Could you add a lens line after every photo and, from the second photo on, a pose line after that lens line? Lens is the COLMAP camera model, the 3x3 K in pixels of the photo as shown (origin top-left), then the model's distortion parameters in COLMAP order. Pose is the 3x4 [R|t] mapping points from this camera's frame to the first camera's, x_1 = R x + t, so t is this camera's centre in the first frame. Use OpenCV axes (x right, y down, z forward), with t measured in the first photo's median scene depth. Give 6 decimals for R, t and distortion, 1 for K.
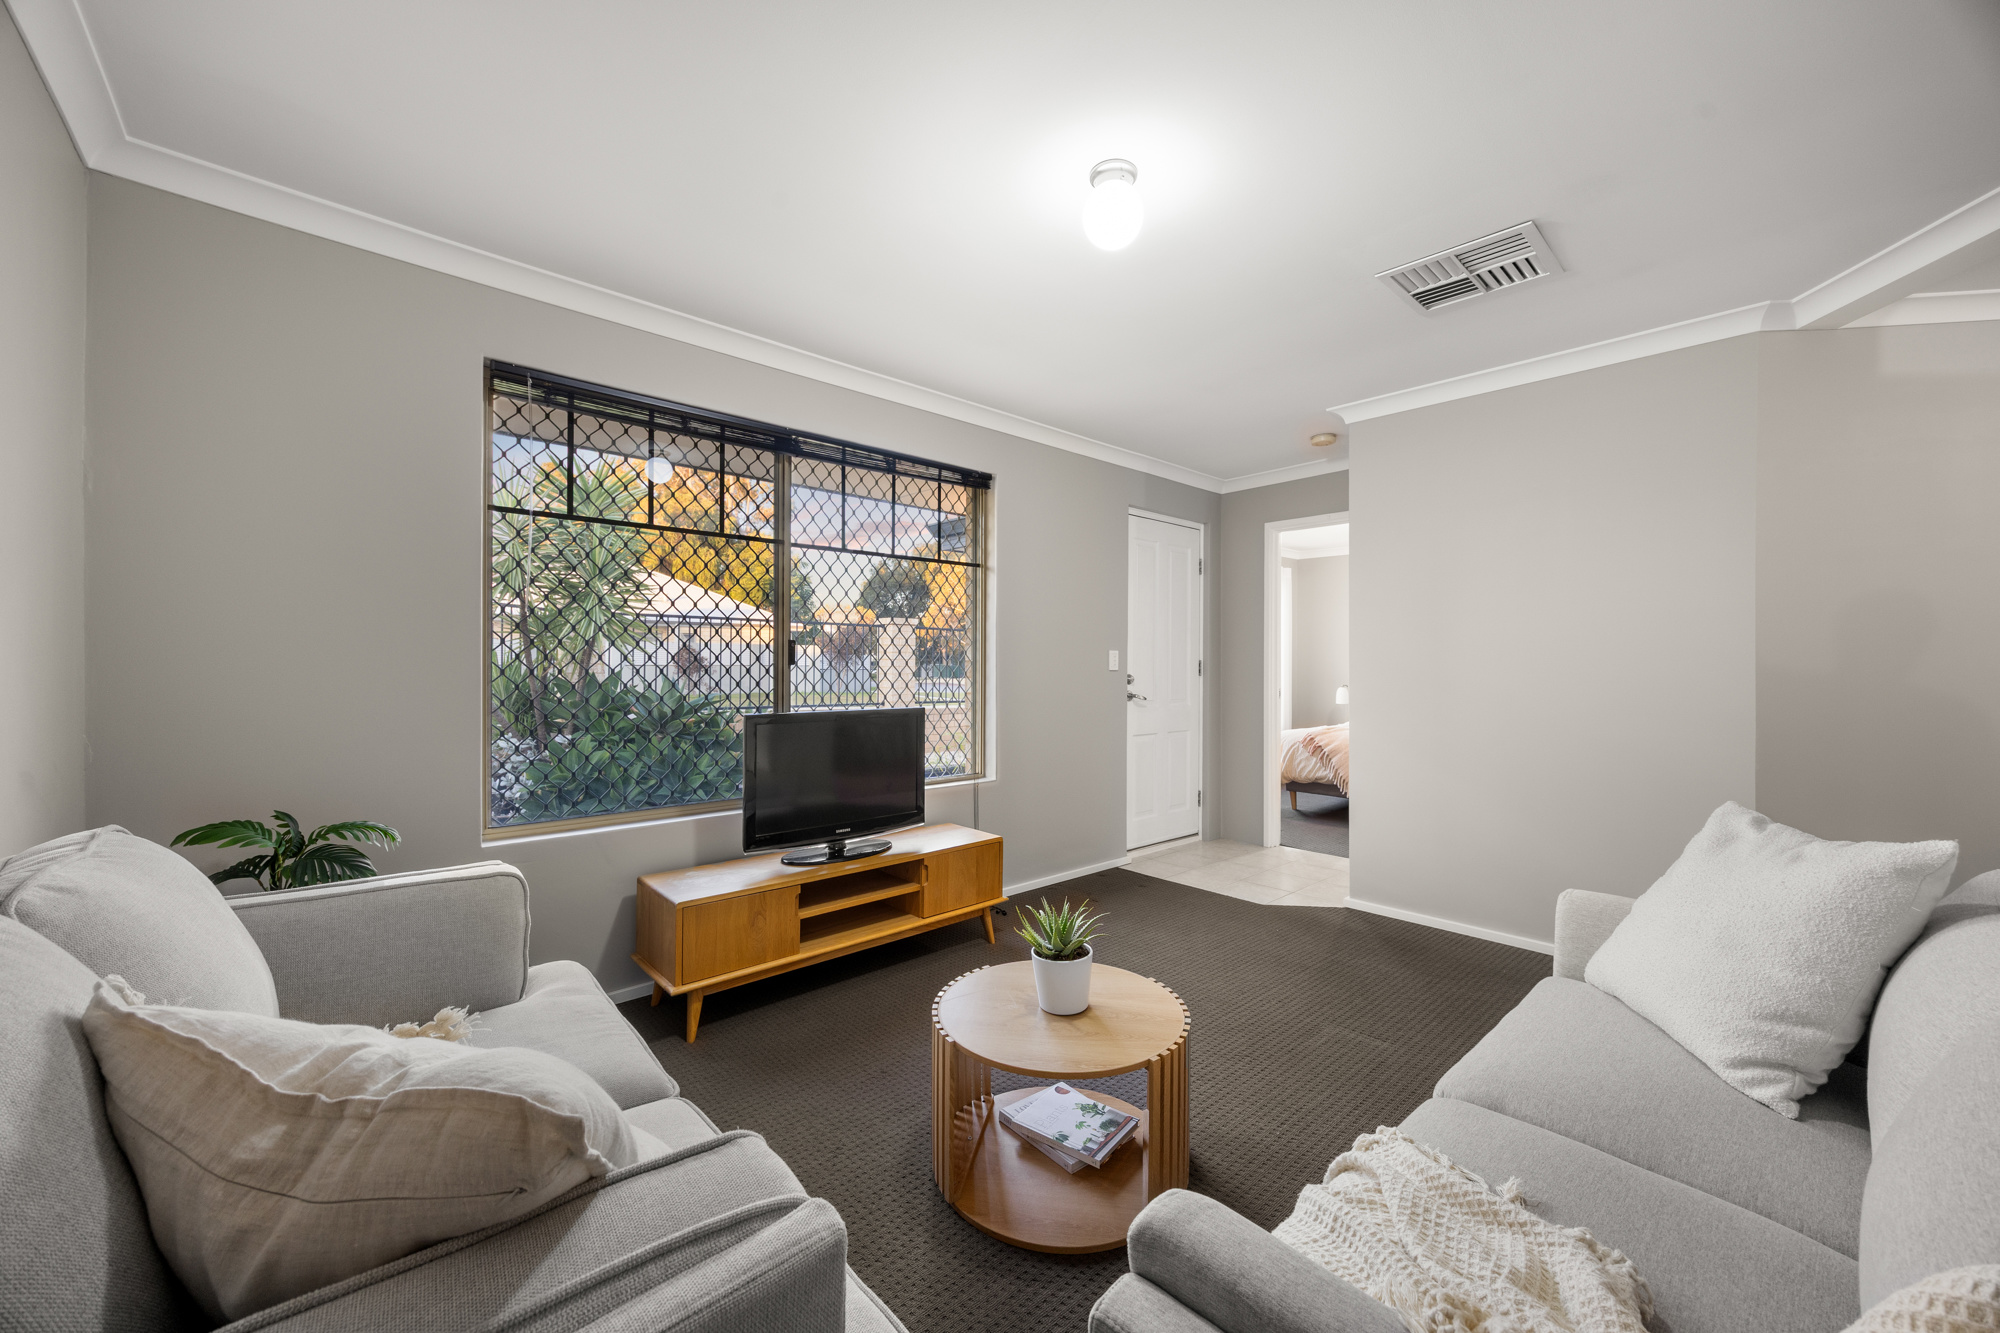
lens RADIAL K [[746.3, 0, 1010.7], [0, 746.3, 657.0], [0, 0, 1]] dist [-0.000152, 0.000018]
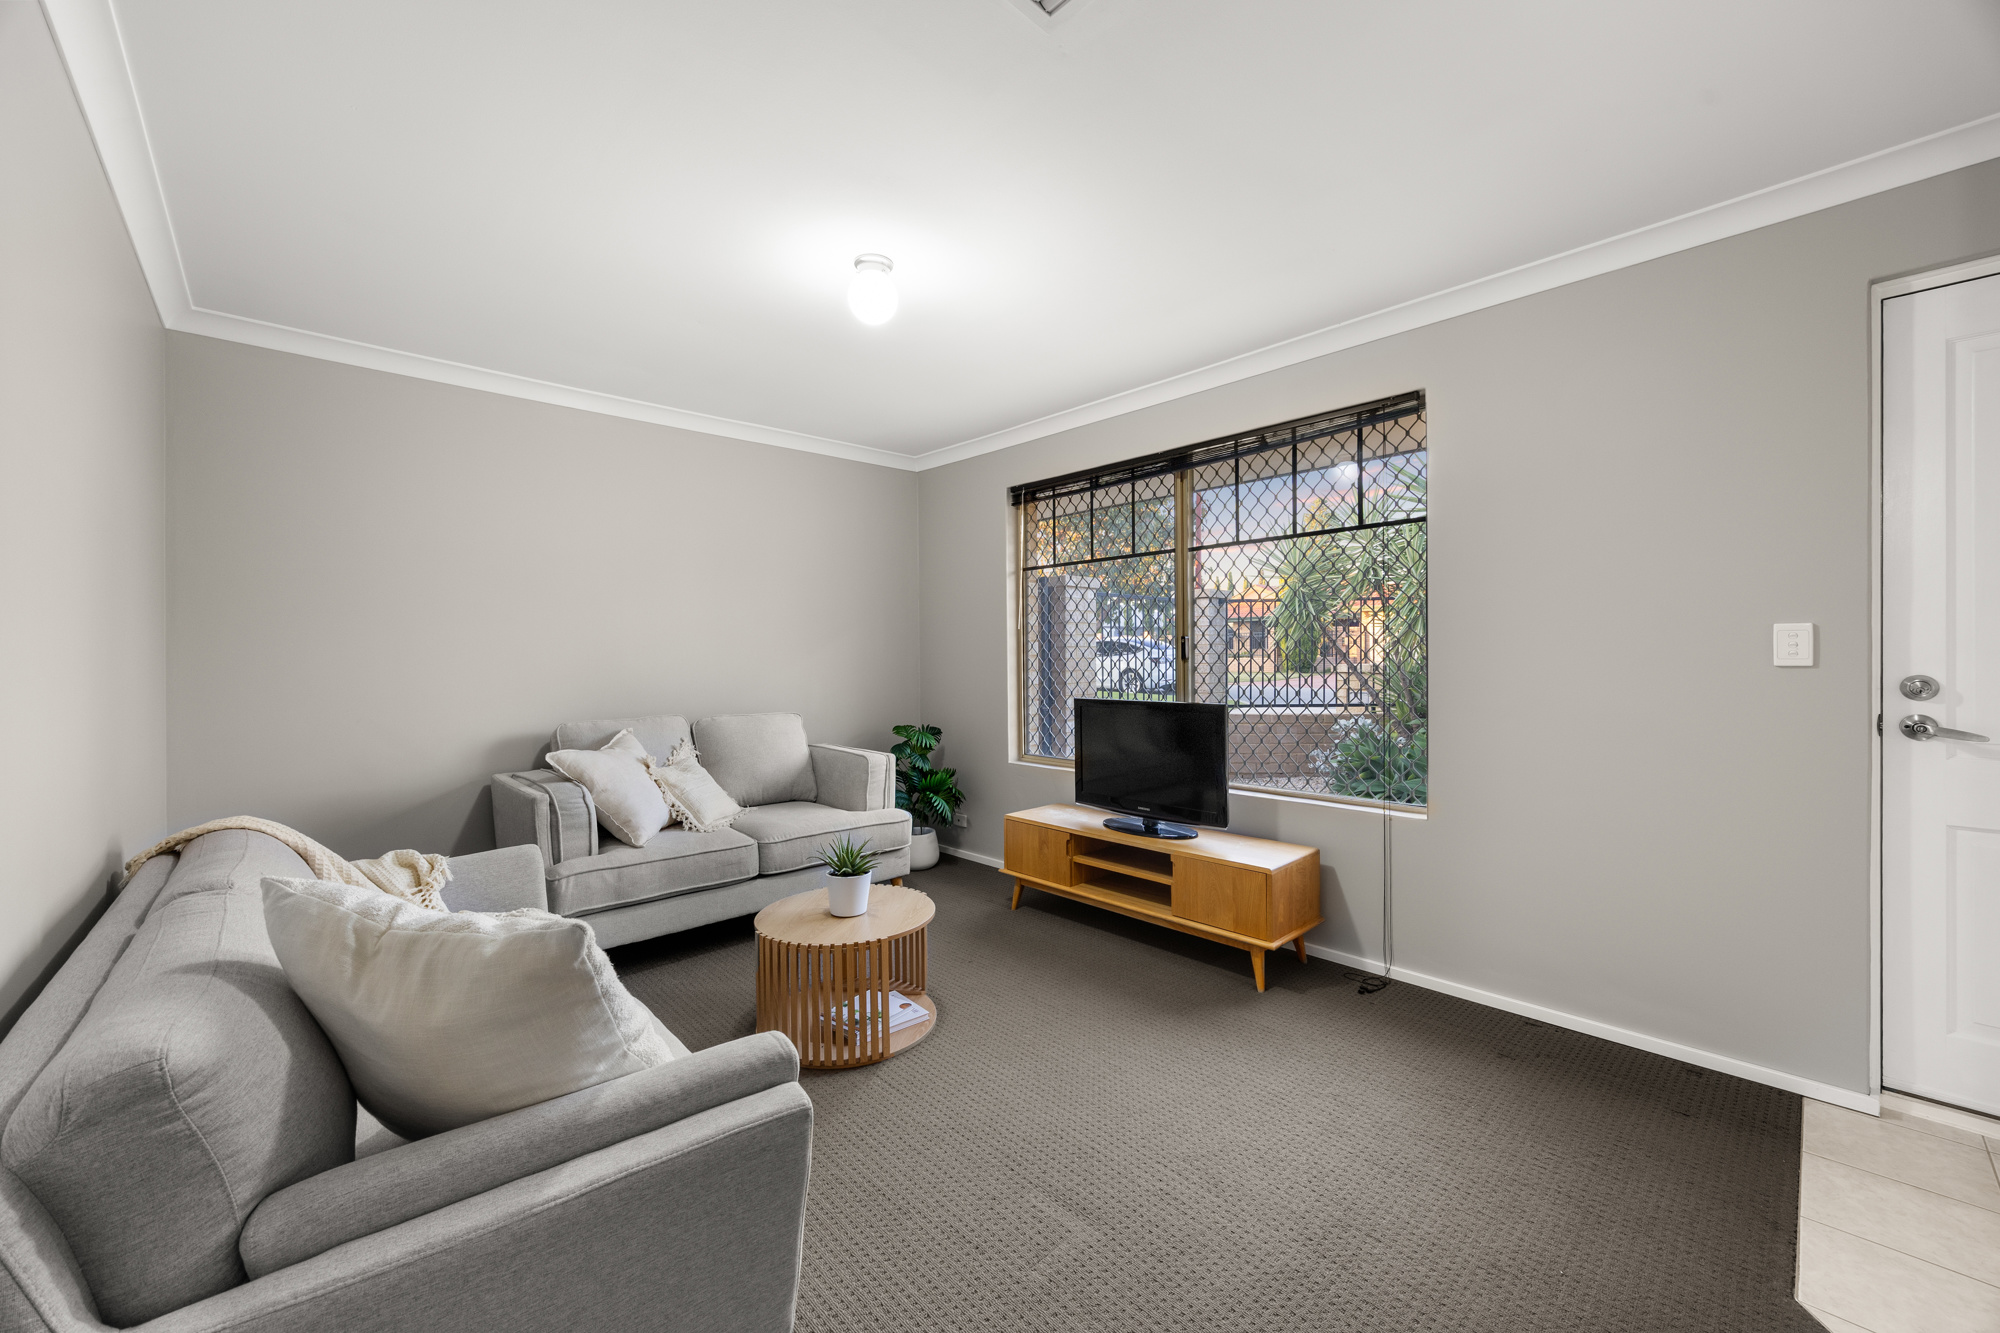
lens RADIAL K [[767.3, 0, 1032.2], [0, 767.3, 665.0], [0, 0, 1]] dist [-0.000088, -0.000066]
pose [[0.040950, 0.003375, -0.999155, 0.843440], [0.016460, 0.999856, 0.004052, 0.011230], [0.999026, -0.016612, 0.040889, 0.732608]]
